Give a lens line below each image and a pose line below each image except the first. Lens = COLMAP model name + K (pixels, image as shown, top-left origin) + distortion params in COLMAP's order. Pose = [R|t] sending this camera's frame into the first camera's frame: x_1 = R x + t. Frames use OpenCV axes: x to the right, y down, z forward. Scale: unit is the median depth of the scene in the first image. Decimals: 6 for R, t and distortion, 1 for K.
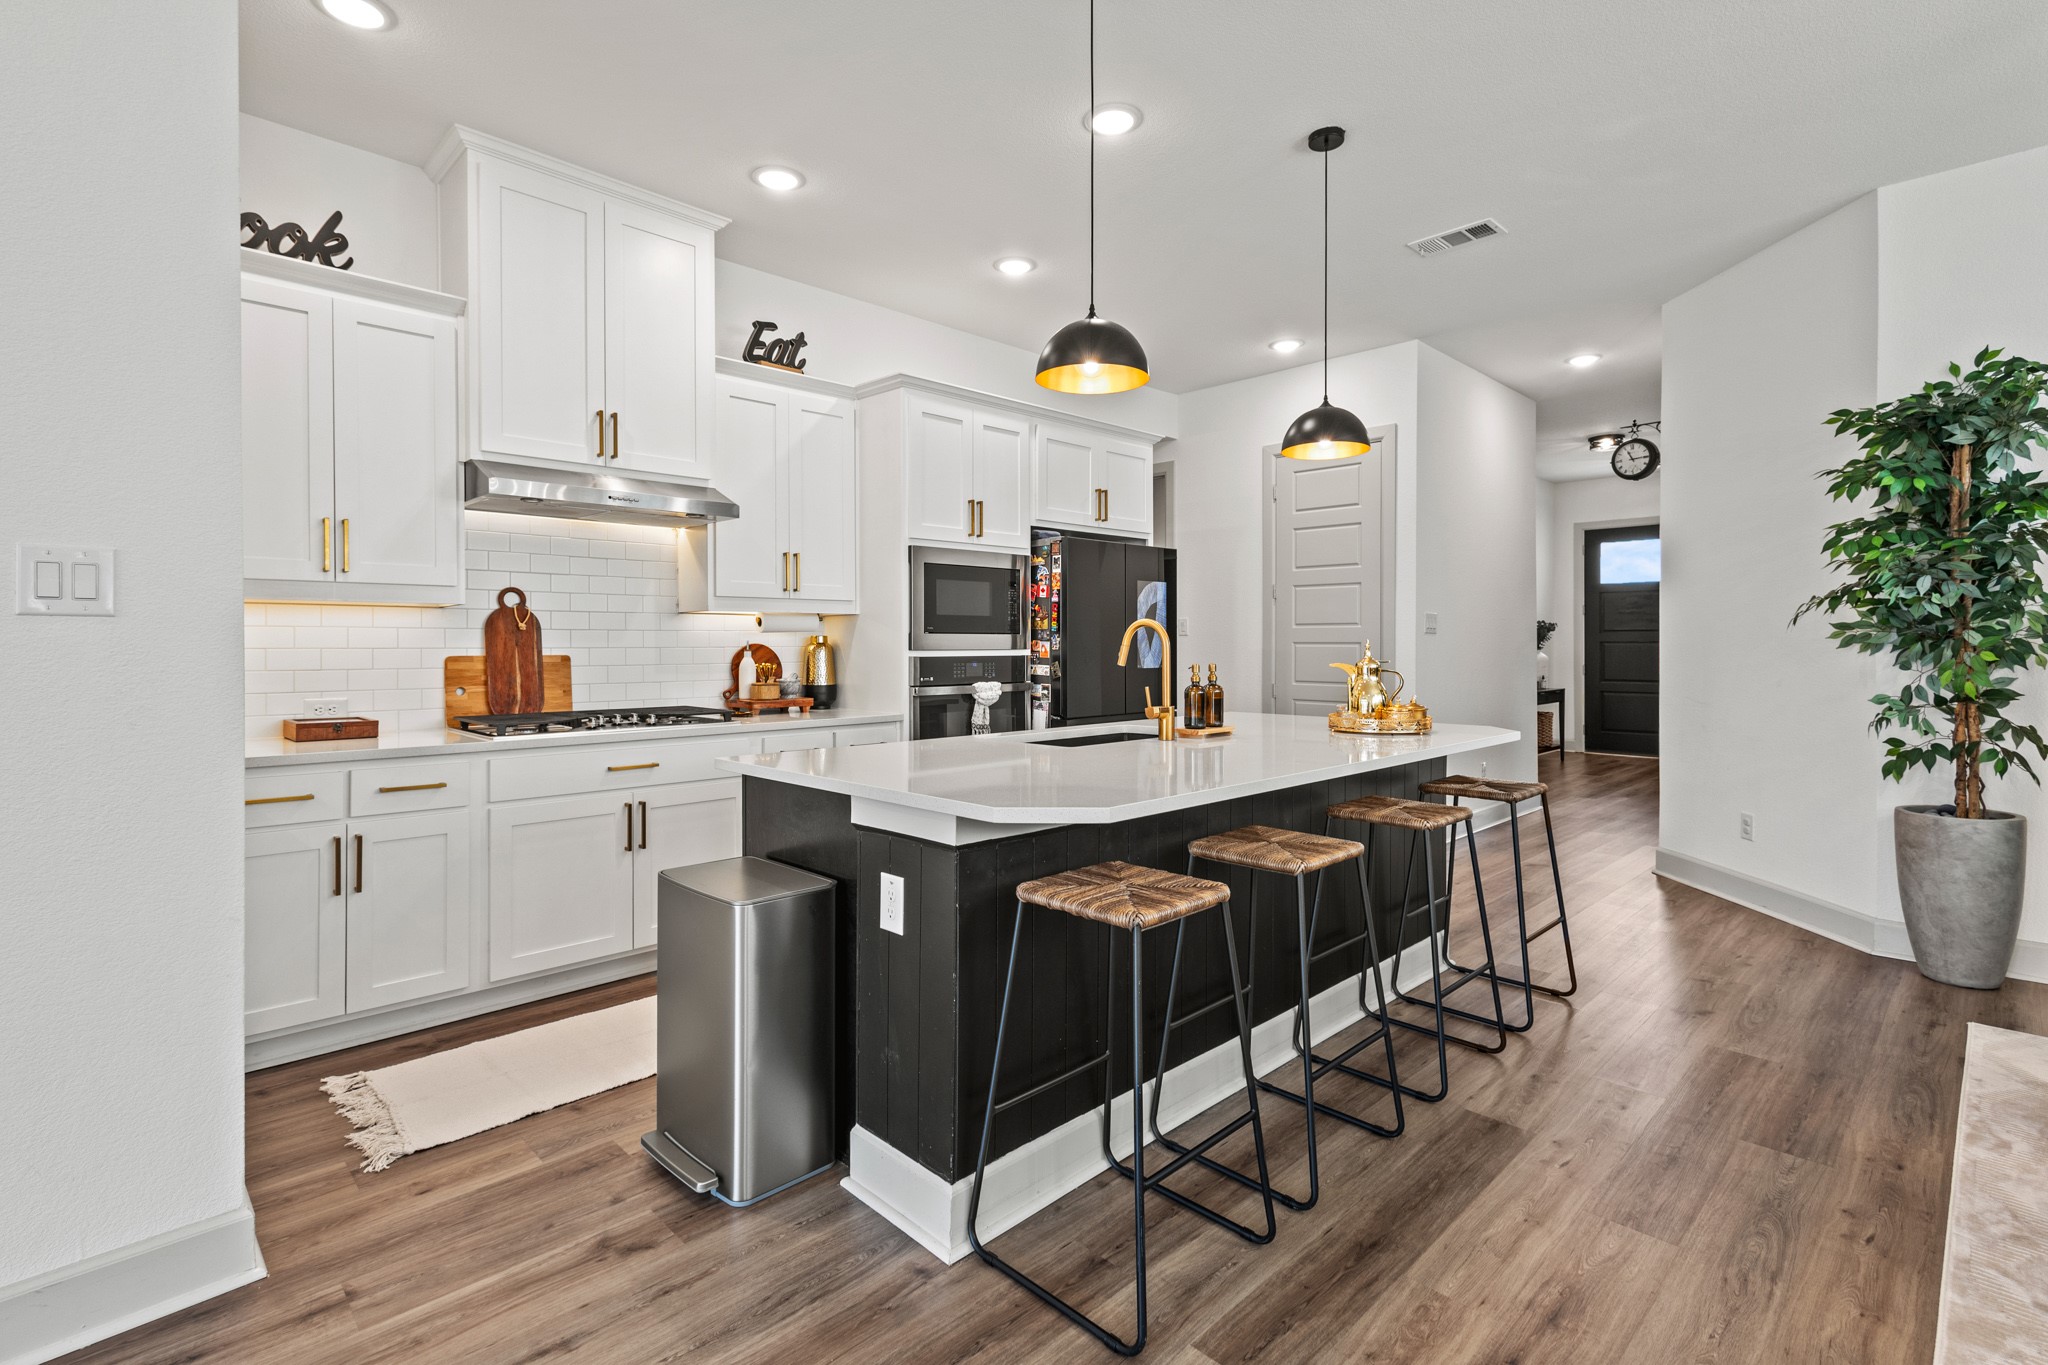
lens RADIAL K [[944.1, 0, 1017.4], [0, 944.1, 645.4], [0, 0, 1]] dist [0.000725, -0.001013]
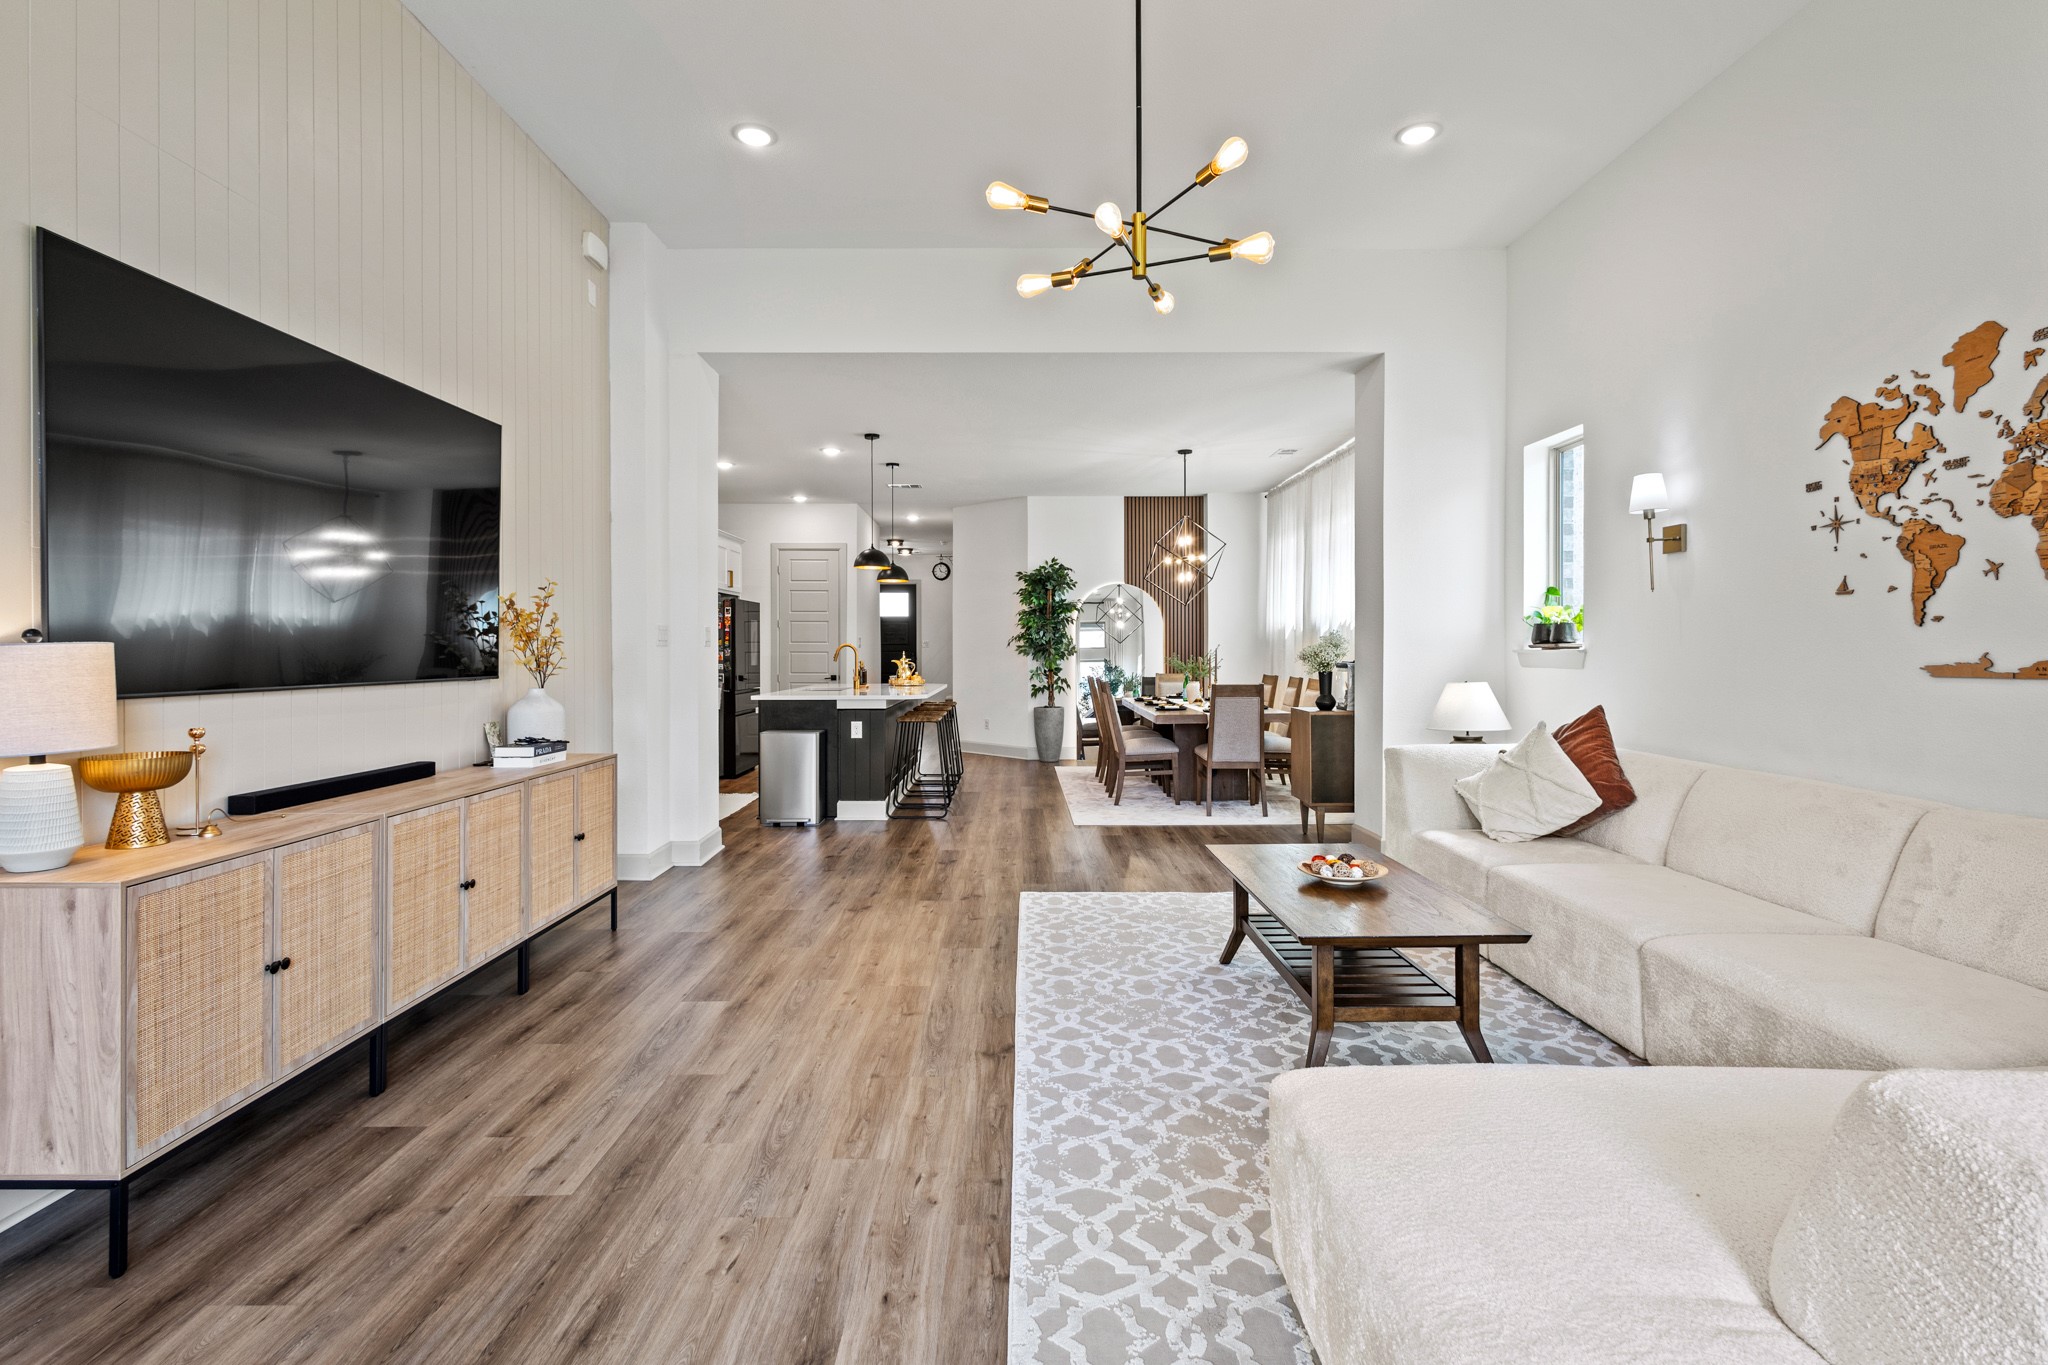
lens RADIAL K [[944.1, 0, 1012.7], [0, 944.1, 646.1], [0, 0, 1]] dist [0.000725, -0.001013]
pose [[0.695038, 0.003936, 0.718962, -1.299009], [0.000977, 0.999979, -0.006419, -0.004647], [-0.718972, 0.005164, 0.695020, -1.057730]]
